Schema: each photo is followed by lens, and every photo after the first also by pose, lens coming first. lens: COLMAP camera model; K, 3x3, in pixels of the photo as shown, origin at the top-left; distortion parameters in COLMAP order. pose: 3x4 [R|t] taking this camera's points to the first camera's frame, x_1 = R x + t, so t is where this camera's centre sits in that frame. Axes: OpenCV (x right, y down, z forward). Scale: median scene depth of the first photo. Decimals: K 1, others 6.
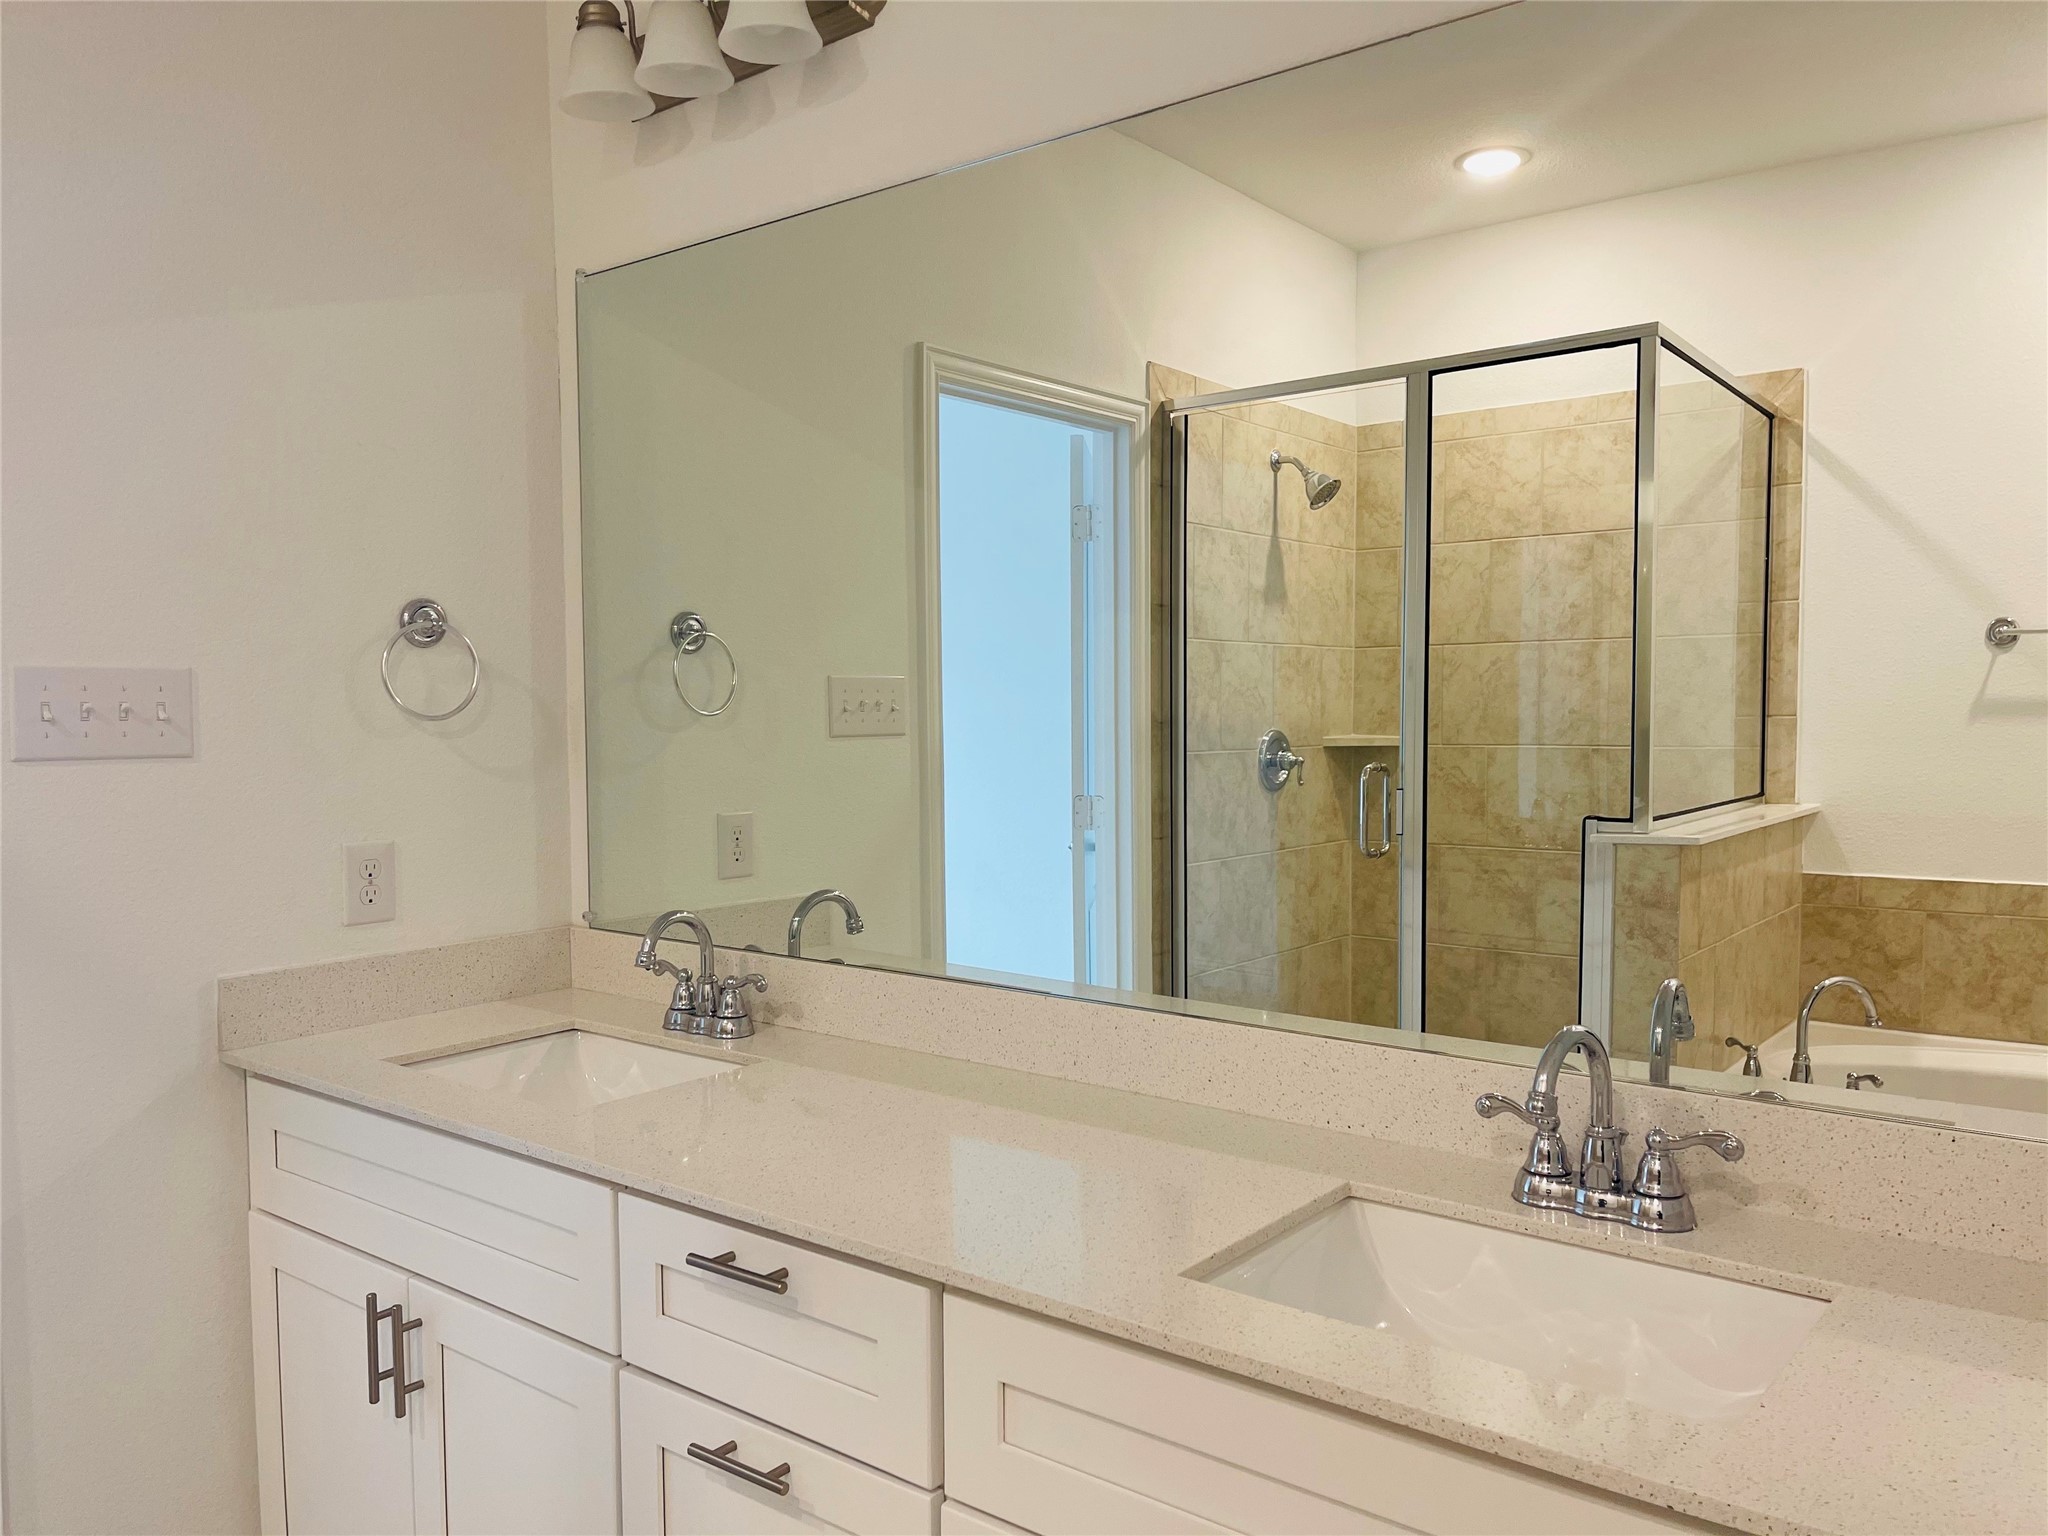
lens RADIAL K [[1535.8, 0, 1022.8], [0, 1535.8, 837.2], [0, 0, 1]] dist [-0.000457, -0.000346]
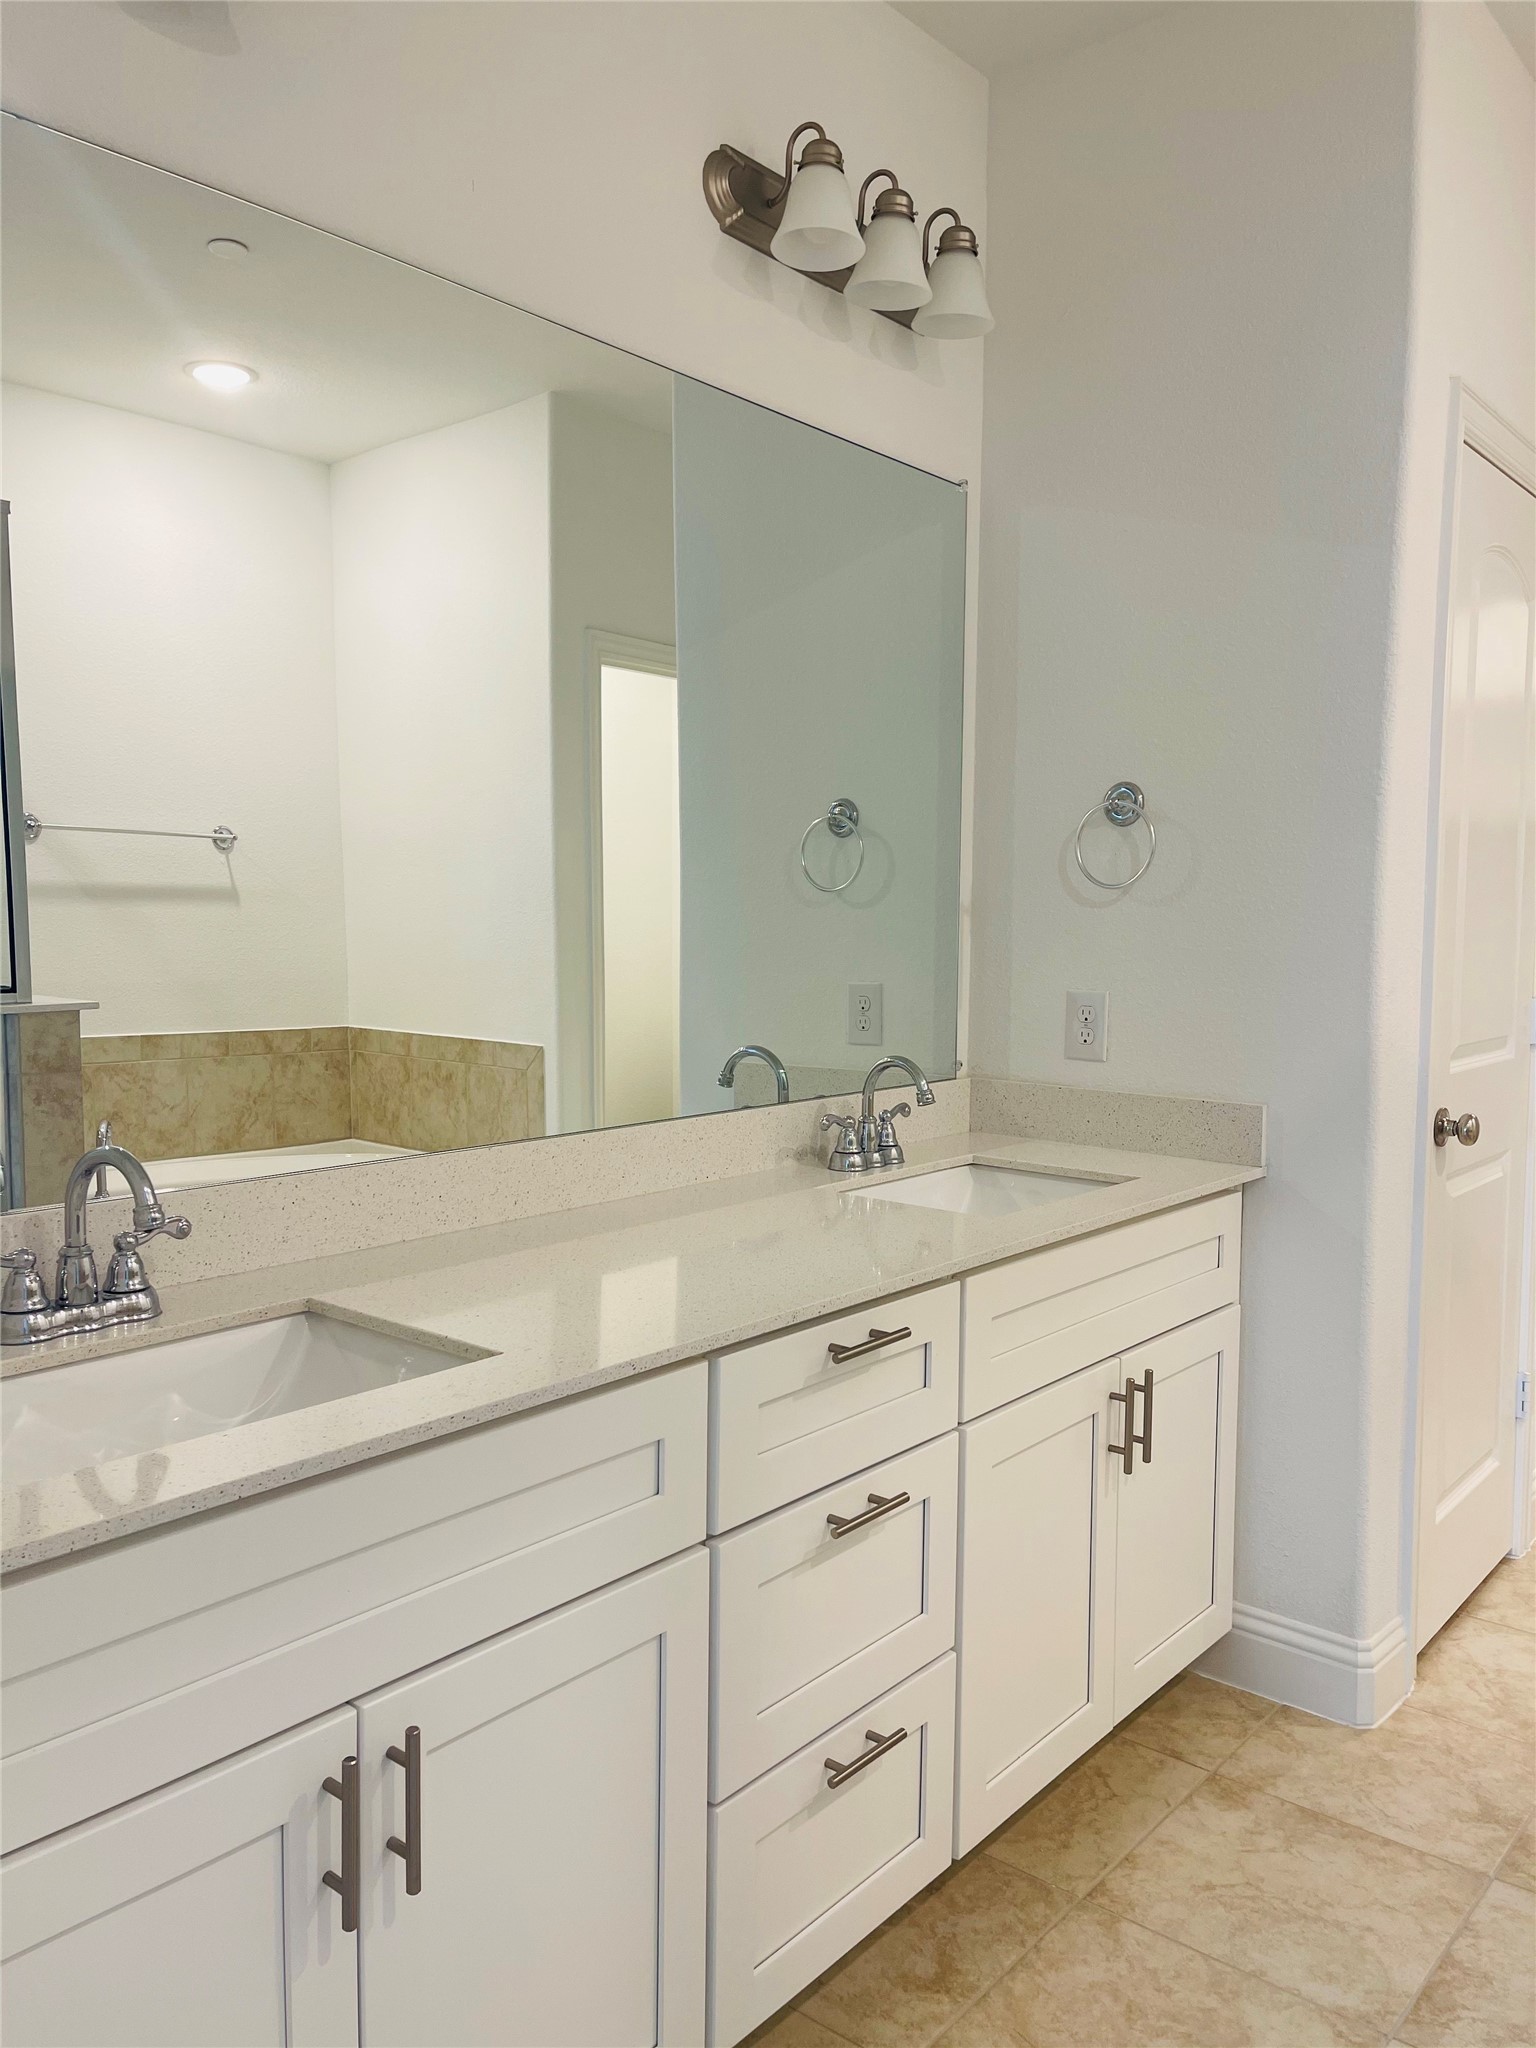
lens RADIAL K [[1567.7, 0, 775.3], [0, 1567.7, 1033.3], [0, 0, 1]] dist [0.091441, -0.115872]
pose [[0.011193, -0.069844, 0.997495, -0.838948], [0.060132, 0.995799, 0.069050, -0.032413], [-0.998128, 0.059209, 0.015345, 0.620990]]
